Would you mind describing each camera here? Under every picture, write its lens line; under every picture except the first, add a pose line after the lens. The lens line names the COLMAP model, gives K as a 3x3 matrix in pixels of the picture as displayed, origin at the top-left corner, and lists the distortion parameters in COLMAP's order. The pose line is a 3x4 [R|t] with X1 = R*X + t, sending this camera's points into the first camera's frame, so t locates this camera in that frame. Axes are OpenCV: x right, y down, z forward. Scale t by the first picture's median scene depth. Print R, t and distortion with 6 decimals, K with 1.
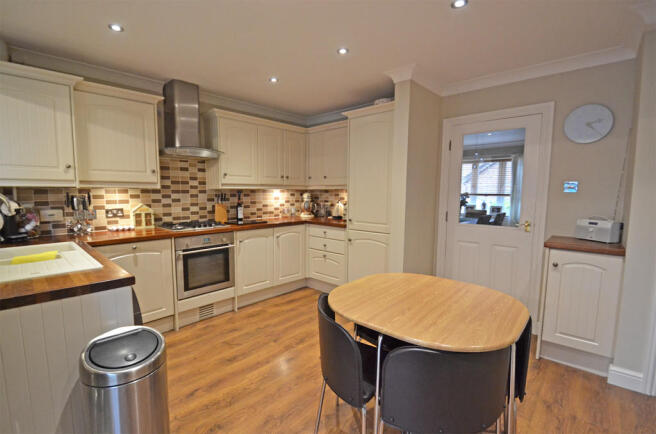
lens RADIAL K [[295.7, 0, 321.2], [0, 295.7, 217.5], [0, 0, 1]] dist [-0.003274, -0.000914]
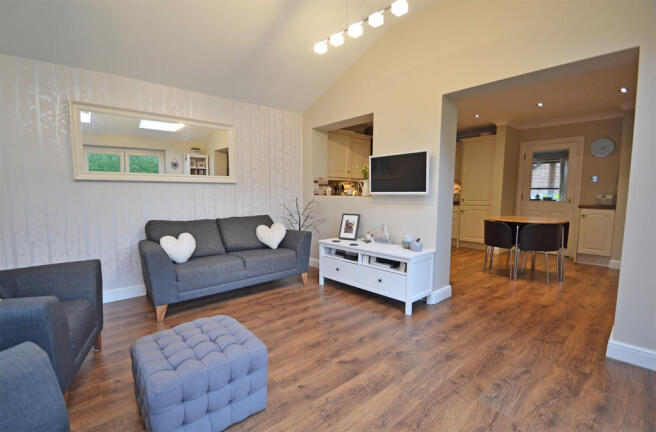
lens RADIAL K [[295.7, 0, 330.3], [0, 295.7, 216.8], [0, 0, 1]] dist [-0.003274, -0.000914]
pose [[0.996361, 0.002376, -0.085203, -0.576682], [-0.002566, 0.999994, -0.002117, 0.122437], [0.085197, 0.002327, 0.996361, -0.869784]]
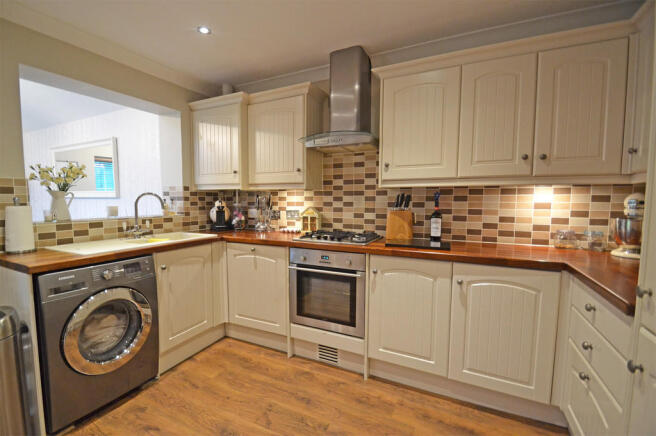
lens RADIAL K [[295.7, 0, 324.3], [0, 295.7, 221.9], [0, 0, 1]] dist [-0.003274, -0.000914]
pose [[0.274398, 0.070422, -0.959034, 0.274914], [-0.085545, 0.995148, 0.048598, -0.043014], [0.957804, 0.068705, 0.279091, 0.716408]]
